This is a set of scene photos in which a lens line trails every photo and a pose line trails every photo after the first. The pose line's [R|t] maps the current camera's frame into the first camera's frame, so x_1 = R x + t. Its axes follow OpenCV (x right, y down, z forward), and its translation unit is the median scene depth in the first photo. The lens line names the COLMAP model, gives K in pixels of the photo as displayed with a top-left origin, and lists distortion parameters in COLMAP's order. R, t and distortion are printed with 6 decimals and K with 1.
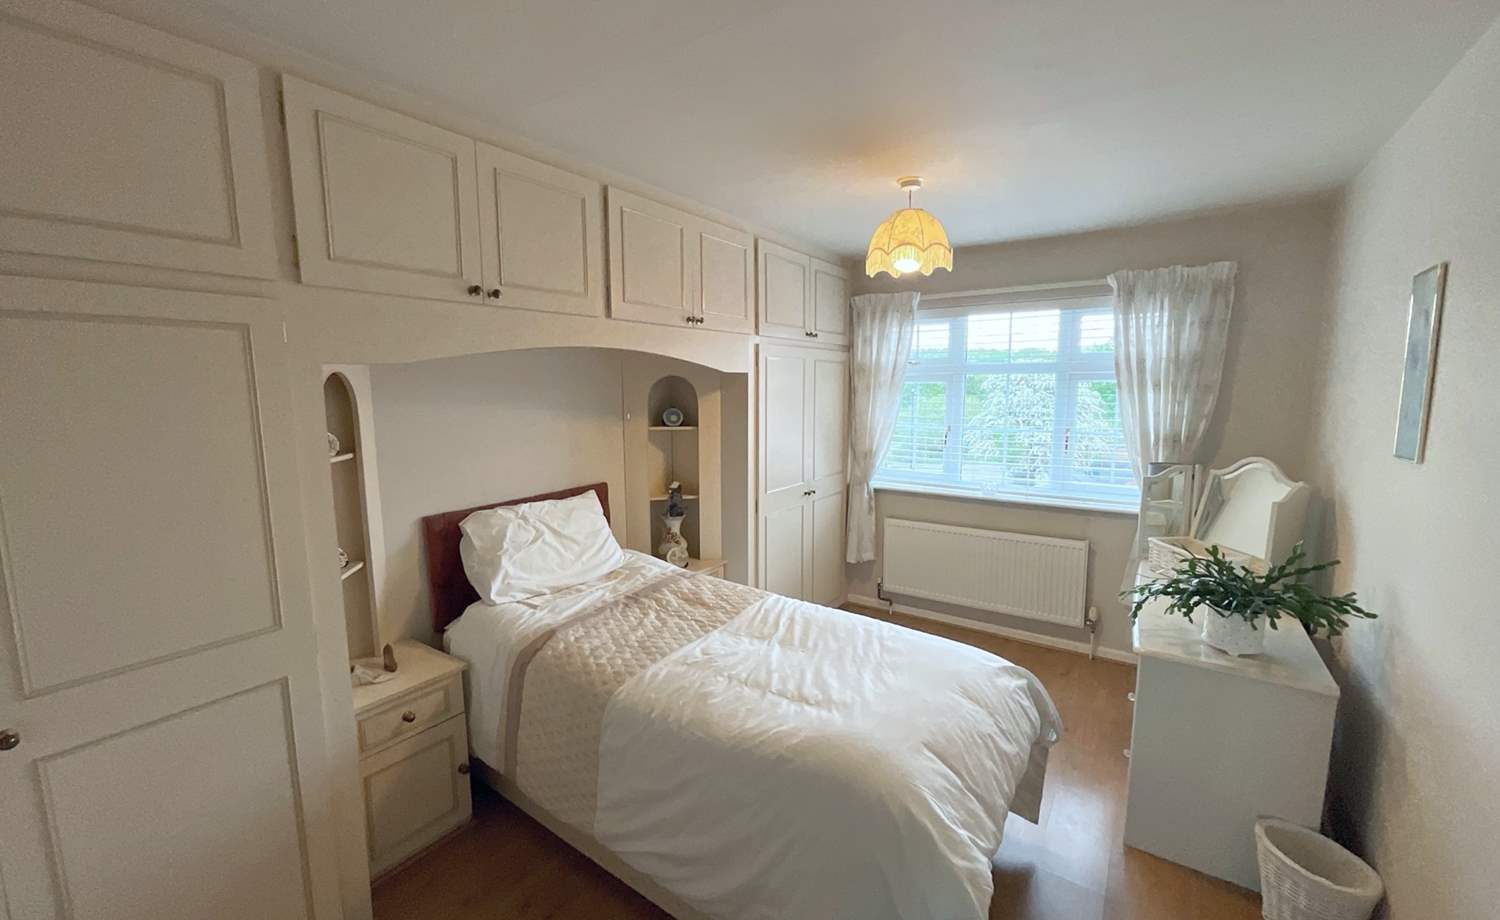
lens RADIAL K [[609.6, 0, 745.5], [0, 609.6, 460.8], [0, 0, 1]] dist [0.001150, 0.000204]
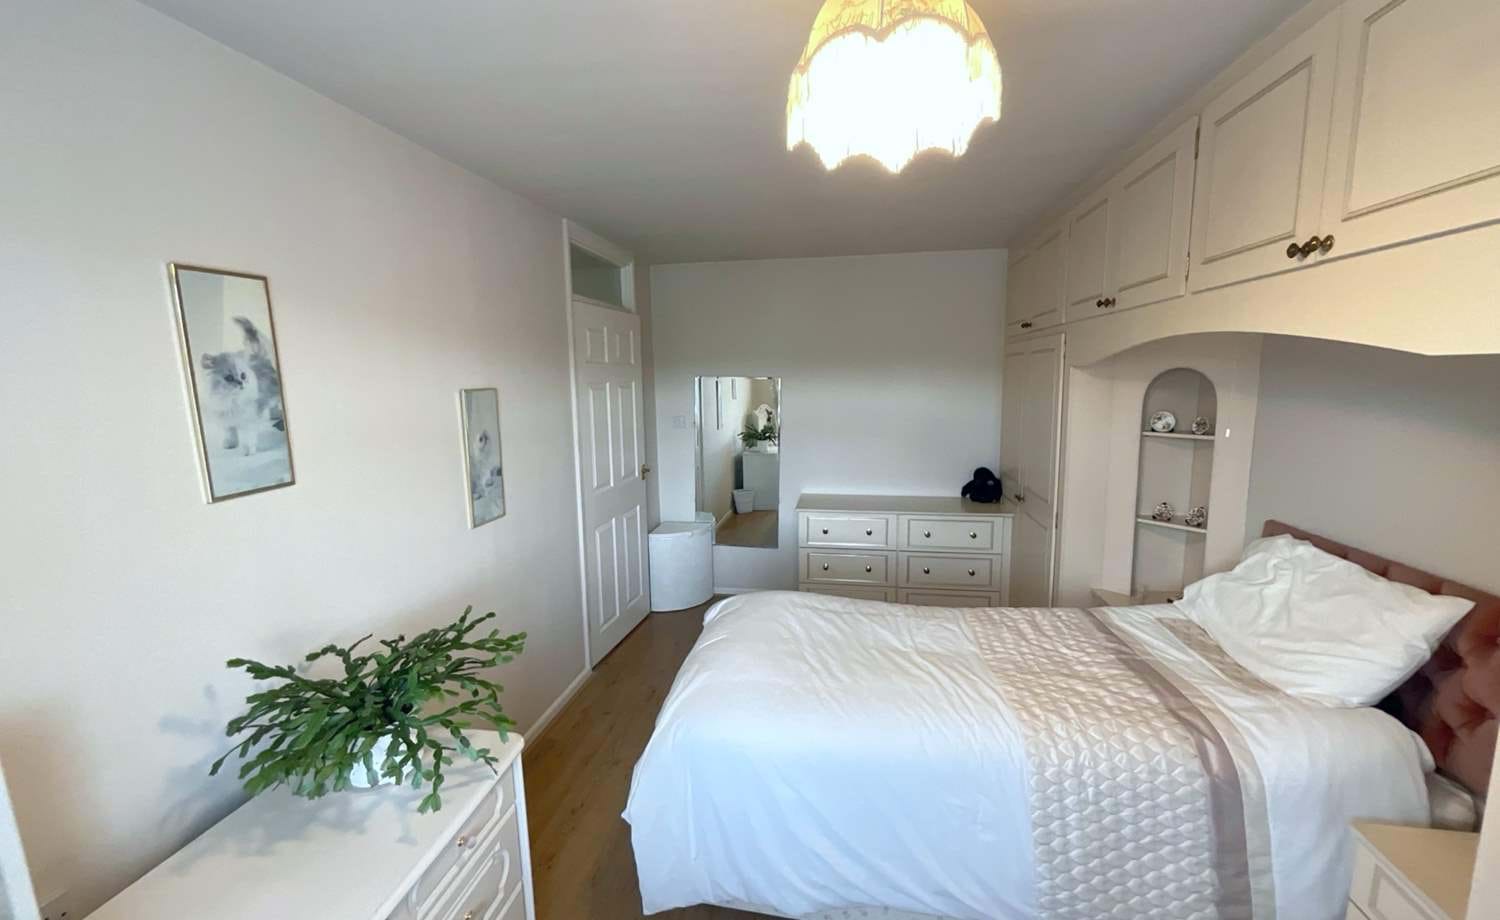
lens RADIAL K [[609.6, 0, 750.5], [0, 609.6, 457.3], [0, 0, 1]] dist [0.001150, 0.000204]
pose [[-0.908073, 0.074488, -0.412134, 0.737295], [-0.033795, 0.967815, 0.249382, -0.264989], [0.417445, 0.240385, -0.876330, 1.880467]]
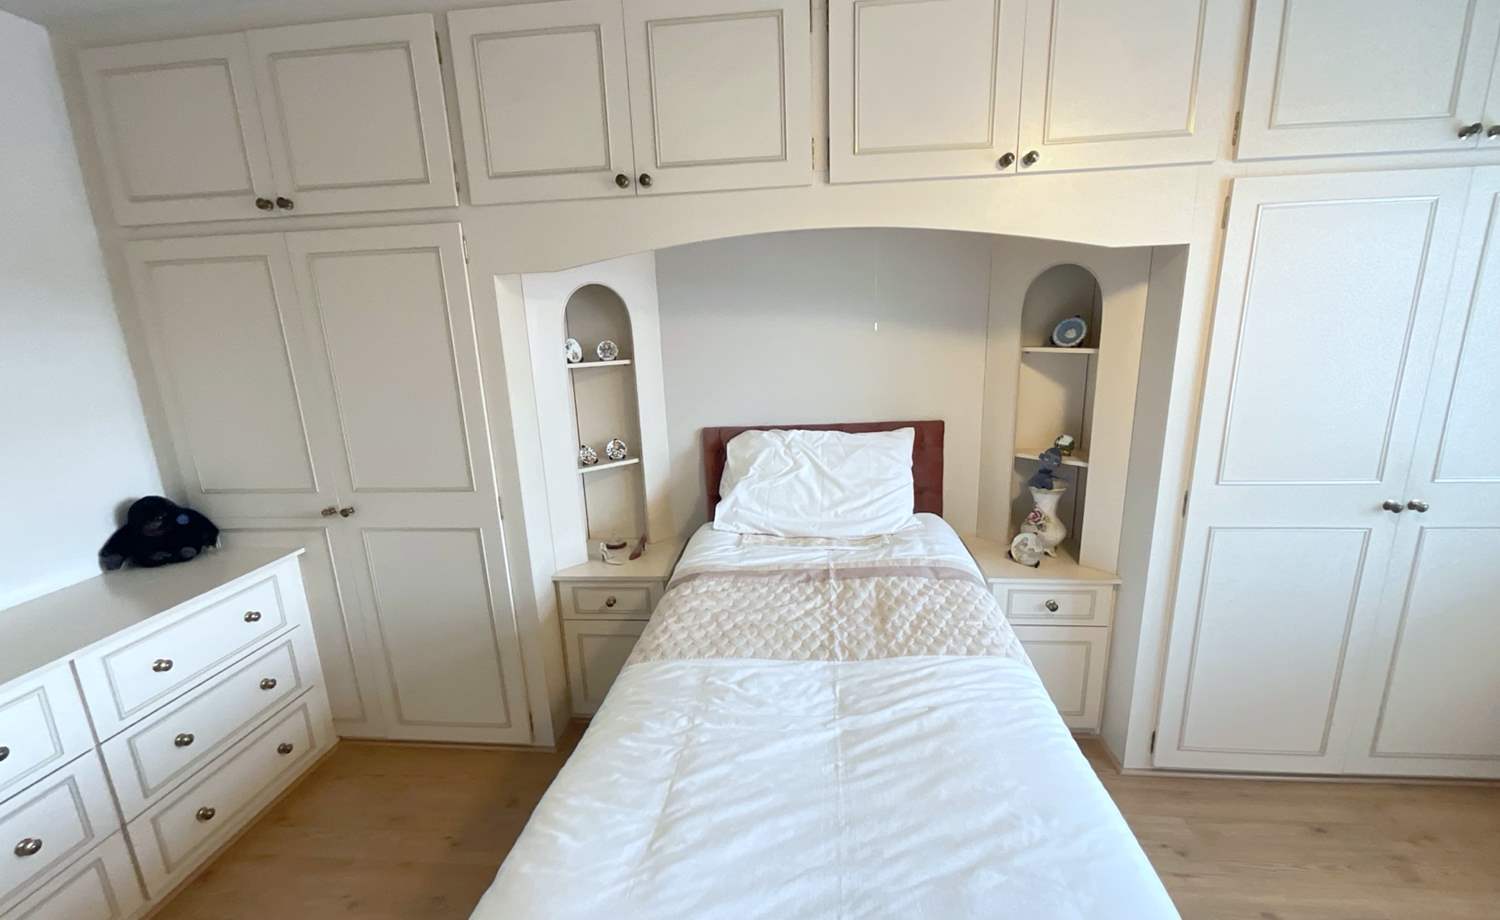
lens RADIAL K [[609.6, 0, 750.2], [0, 609.6, 460.1], [0, 0, 1]] dist [0.001150, 0.000204]
pose [[0.484147, 0.185784, -0.855036, 0.504113], [-0.077183, 0.982457, 0.169766, -0.042209], [0.871576, -0.016197, 0.489993, 0.730137]]
